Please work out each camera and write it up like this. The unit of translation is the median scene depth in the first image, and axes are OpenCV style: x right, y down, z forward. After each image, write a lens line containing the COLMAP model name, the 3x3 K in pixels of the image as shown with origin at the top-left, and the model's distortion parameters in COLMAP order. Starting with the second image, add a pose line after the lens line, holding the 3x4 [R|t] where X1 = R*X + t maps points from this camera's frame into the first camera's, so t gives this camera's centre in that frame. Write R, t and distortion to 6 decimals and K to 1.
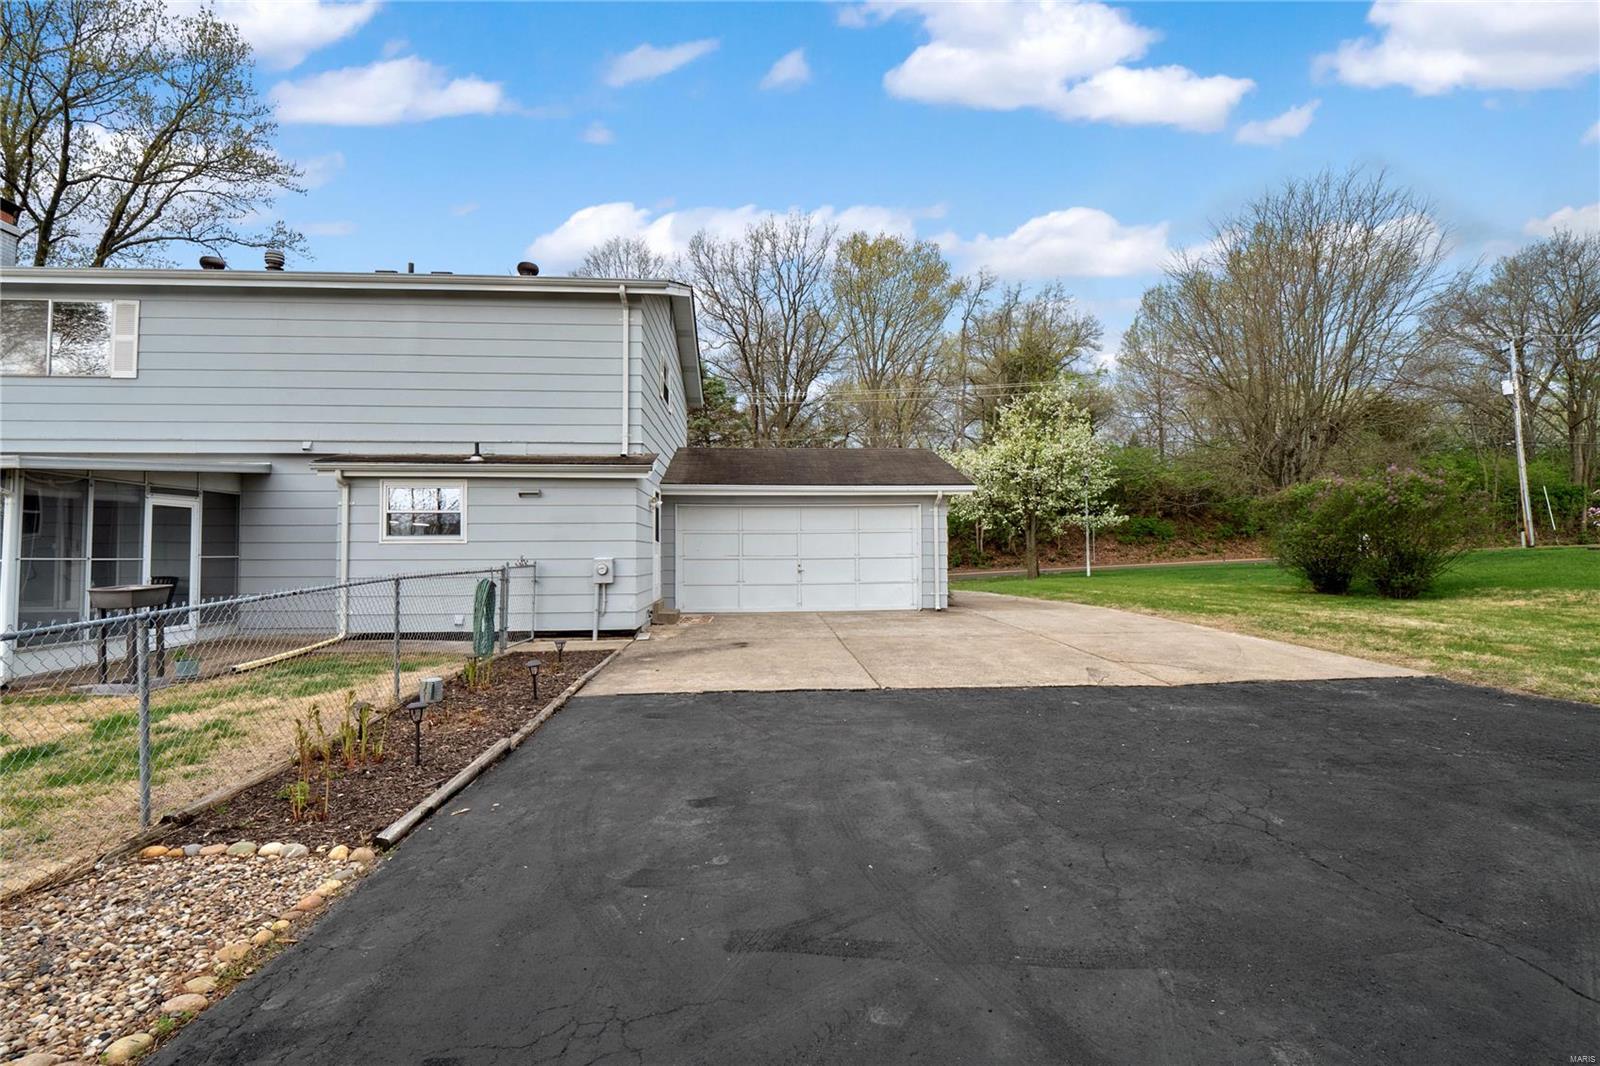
lens RADIAL K [[739.5, 0, 800.0], [0, 739.5, 533.0], [0, 0, 1]] dist [0.001153, -0.009200]
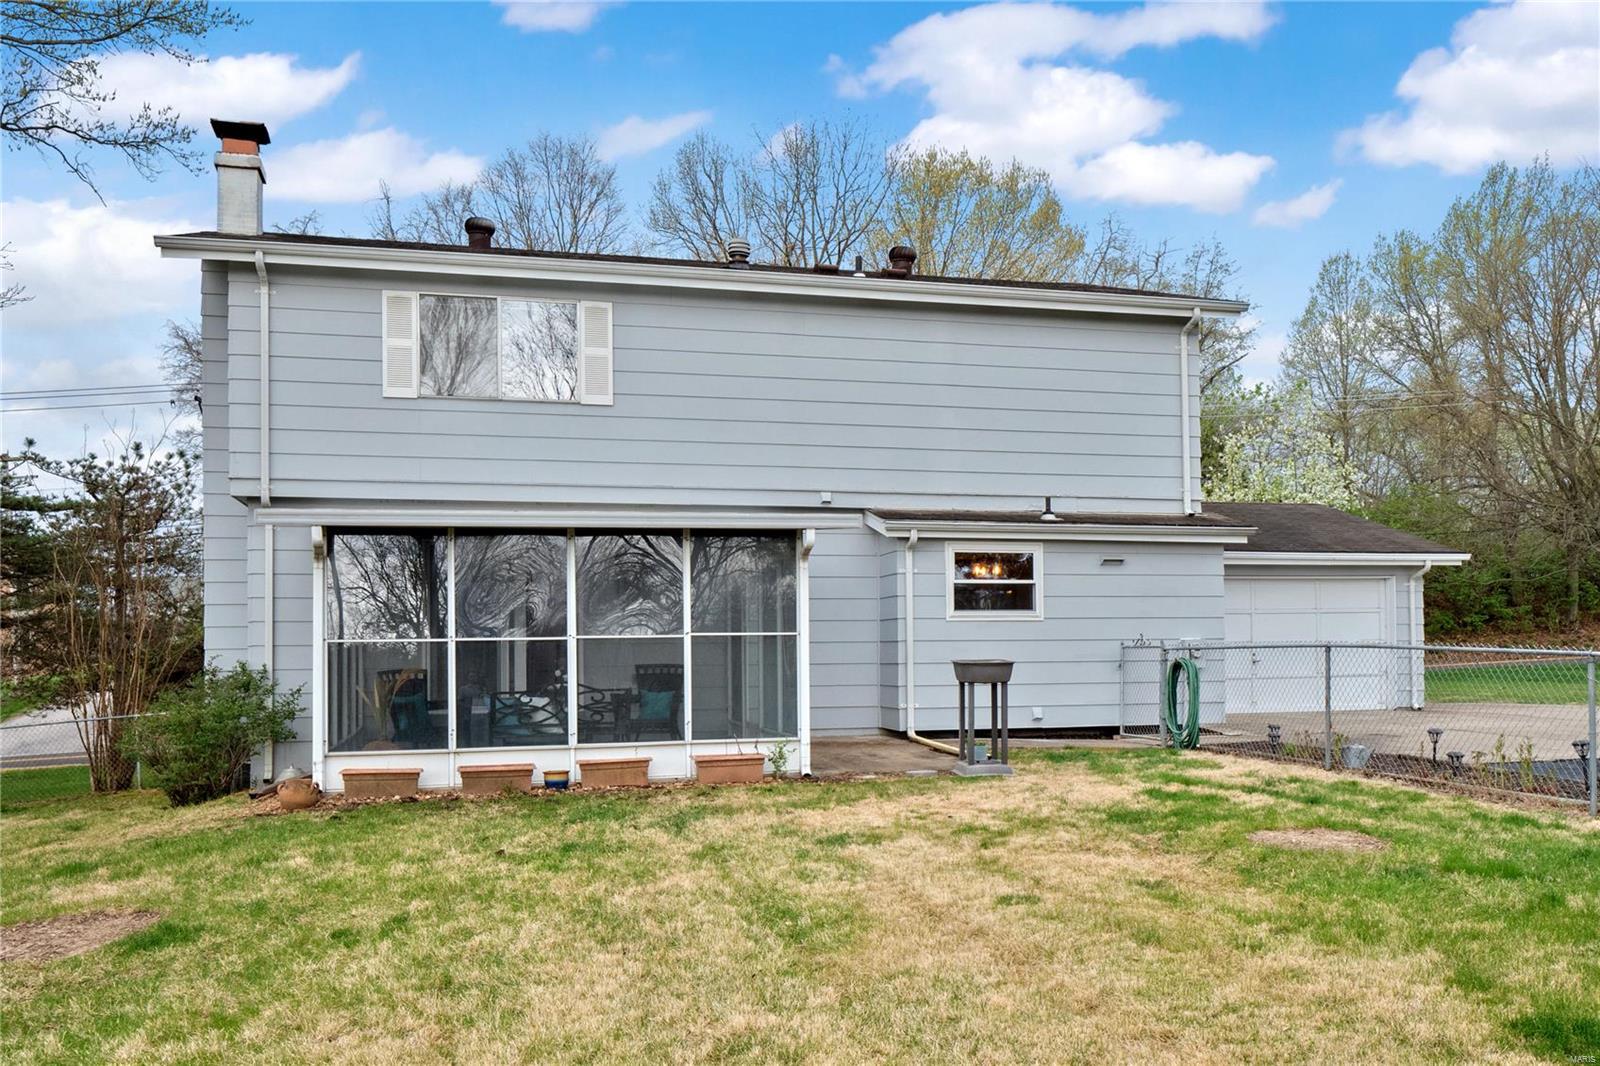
lens RADIAL K [[1294.0, 0, 797.0], [0, 1294.0, 660.0], [0, 0, 1]] dist [0.002152, 0.002268]
pose [[0.986667, -0.005398, 0.162662, -0.942766], [0.001833, 0.999755, 0.022063, 0.025296], [-0.162742, -0.021470, 0.986435, -0.368024]]
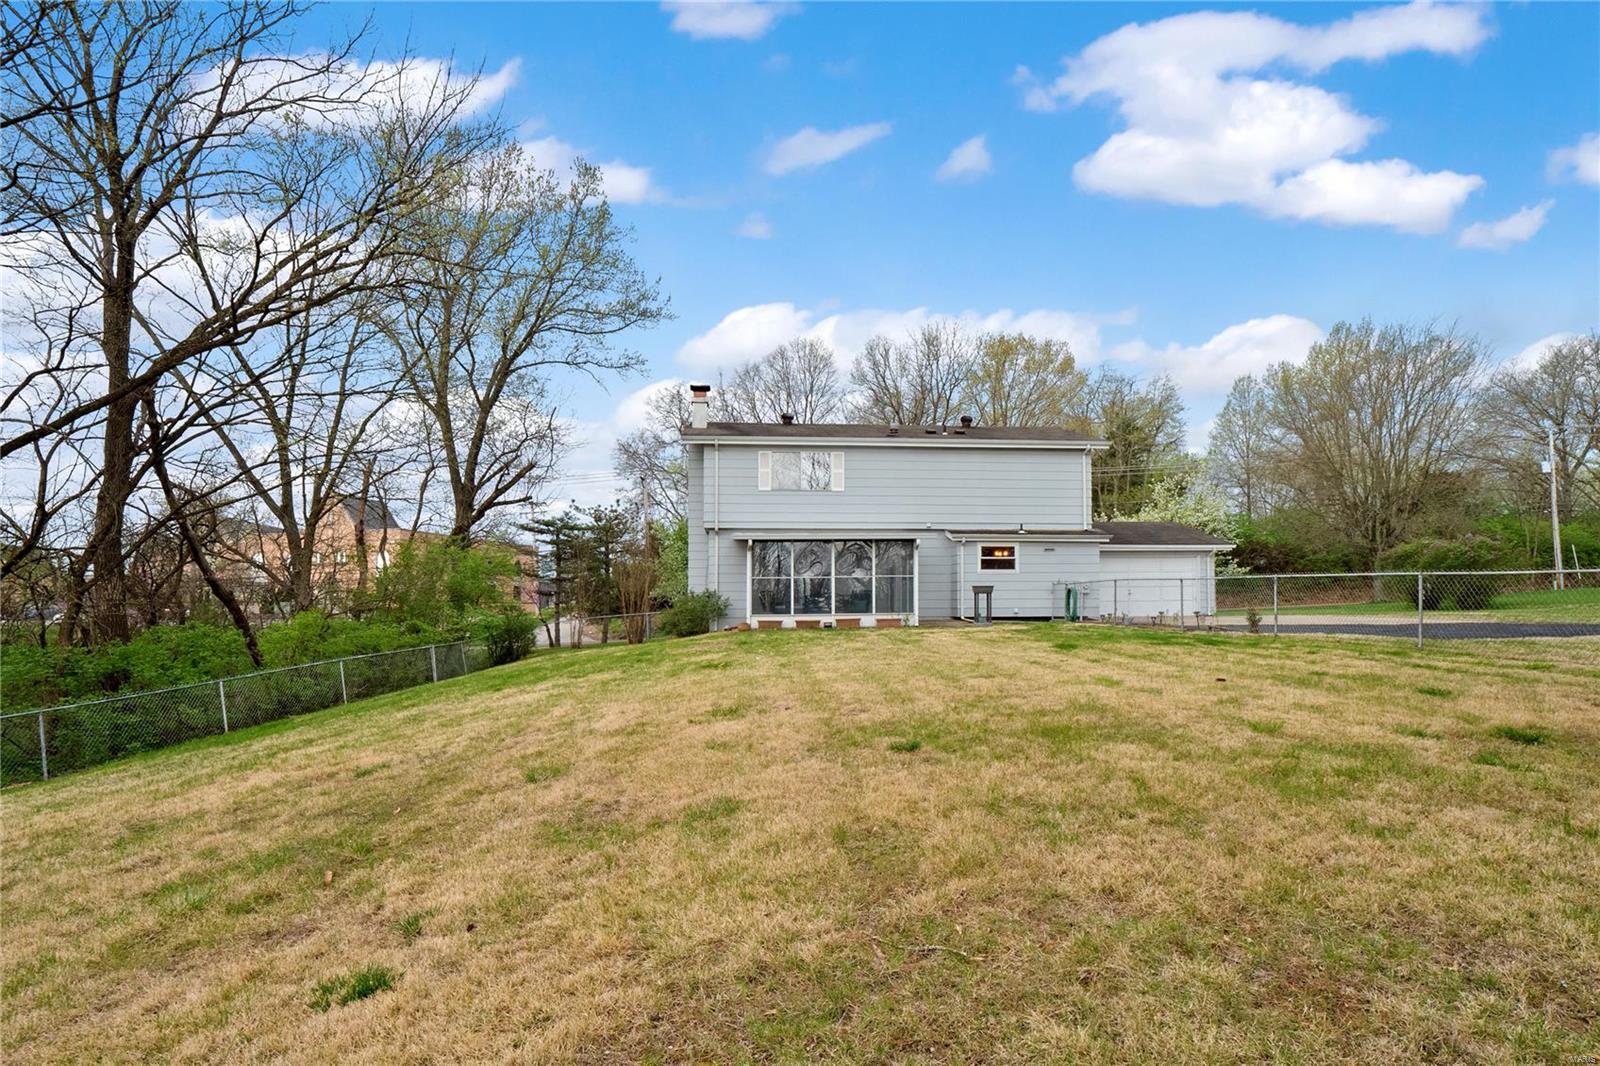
lens RADIAL K [[746.8, 0, 784.6], [0, 746.8, 609.8], [0, 0, 1]] dist [-0.013038, -0.000275]
pose [[0.999338, 0.002675, -0.036290, -1.003906], [-0.001847, 0.999738, 0.022834, 0.067061], [0.036342, -0.022752, 0.999080, -1.050146]]
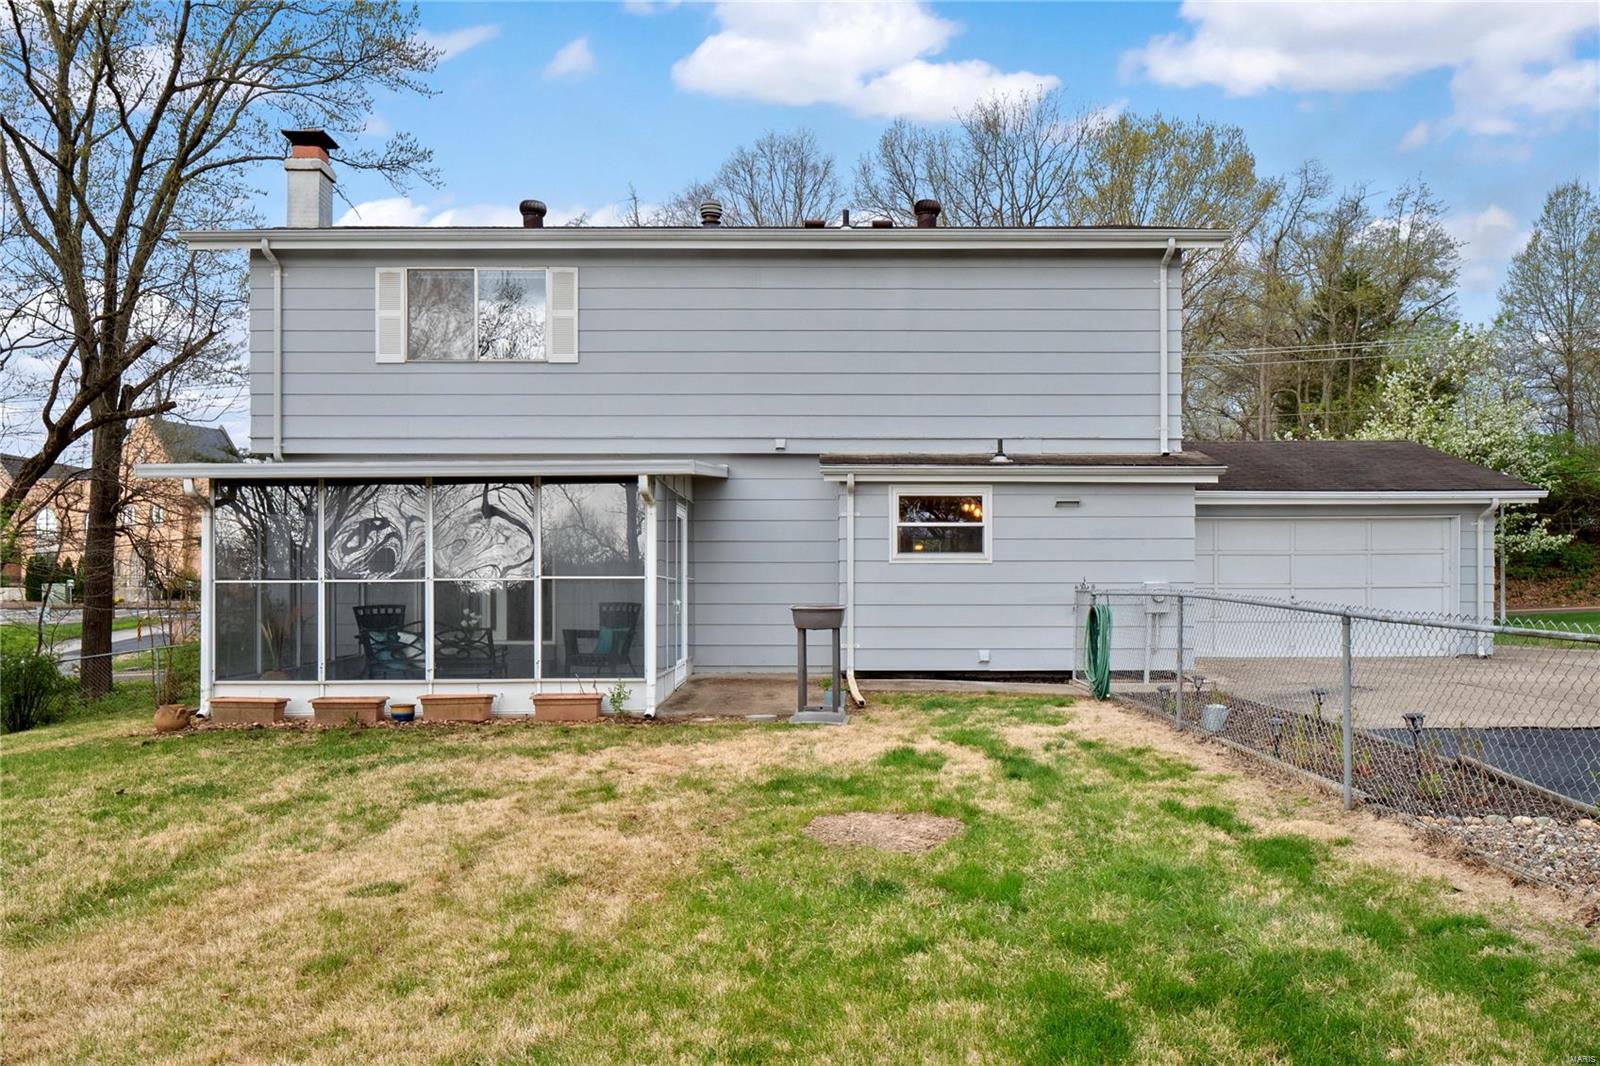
lens RADIAL K [[1113.2, 0, 802.2], [0, 1113.2, 611.2], [0, 0, 1]] dist [0.001022, 0.005551]
pose [[0.997059, 0.005978, -0.076402, -0.558690], [-0.002730, 0.999090, 0.042553, 0.015096], [0.076587, -0.042219, 0.996169, -0.243536]]
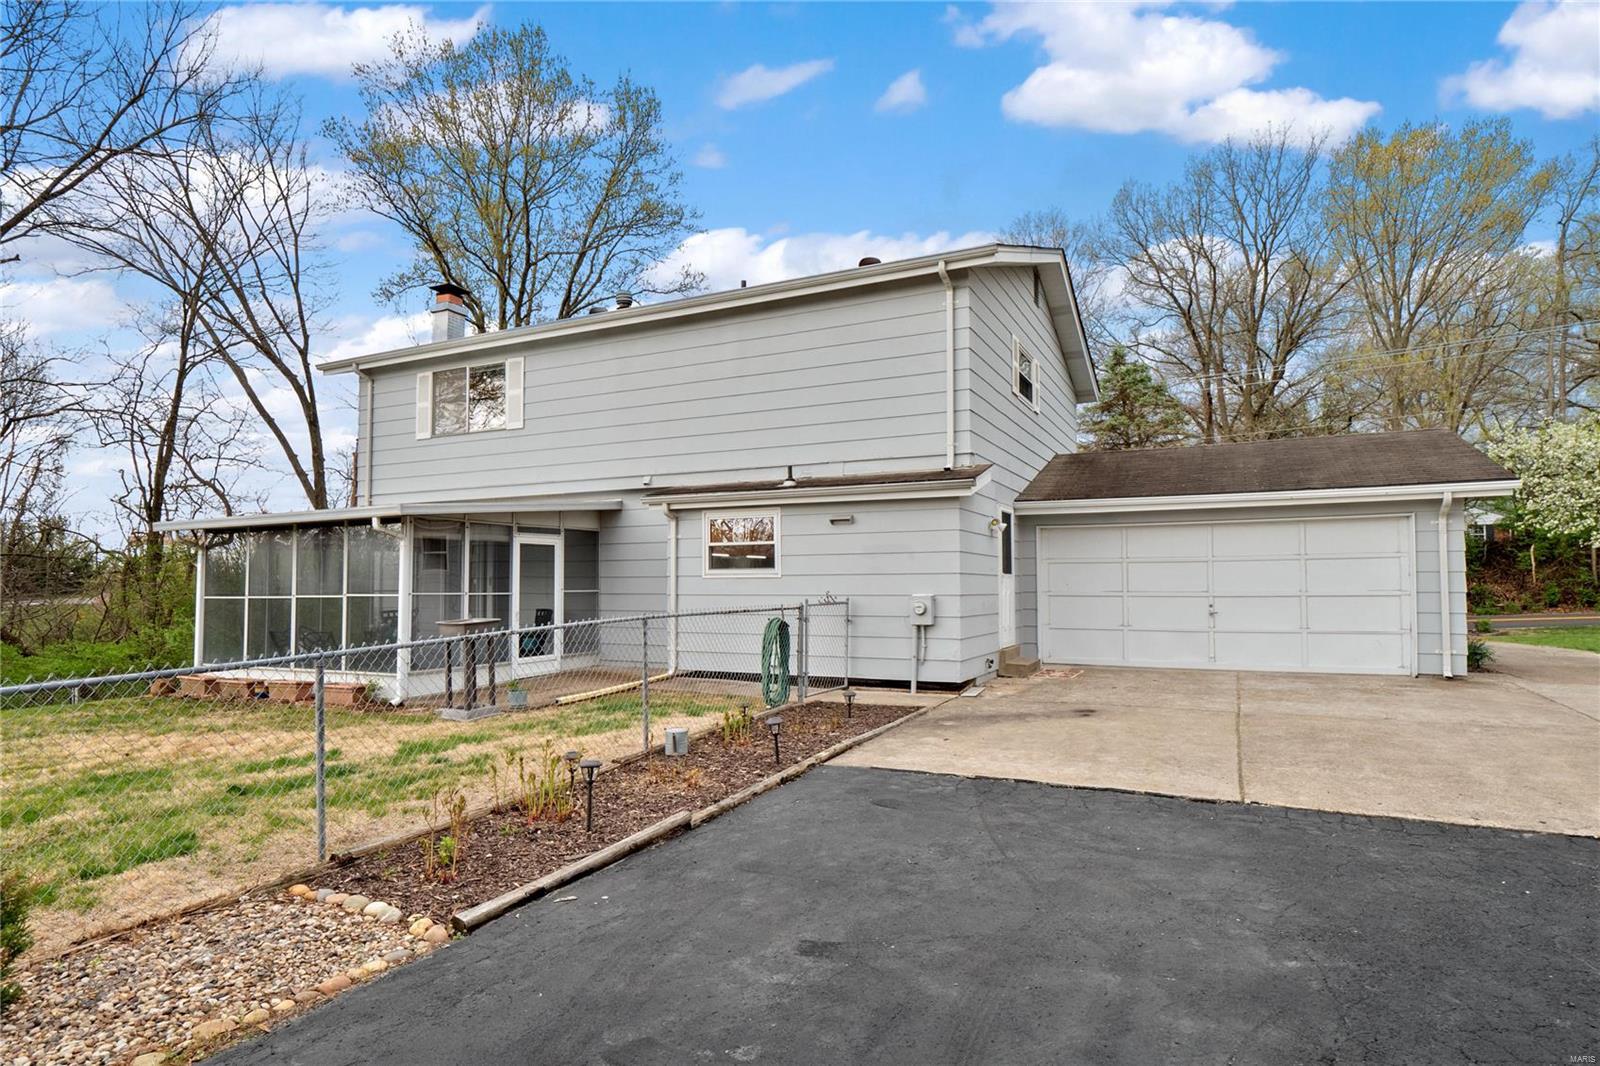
lens RADIAL K [[854.3, 0, 810.3], [0, 854.3, 564.8], [0, 0, 1]] dist [0.007026, -0.008694]
pose [[0.866217, -0.010208, -0.499564, 0.105049], [0.012755, 0.999917, 0.001684, -0.002726], [0.499505, -0.007830, 0.866276, 0.106840]]
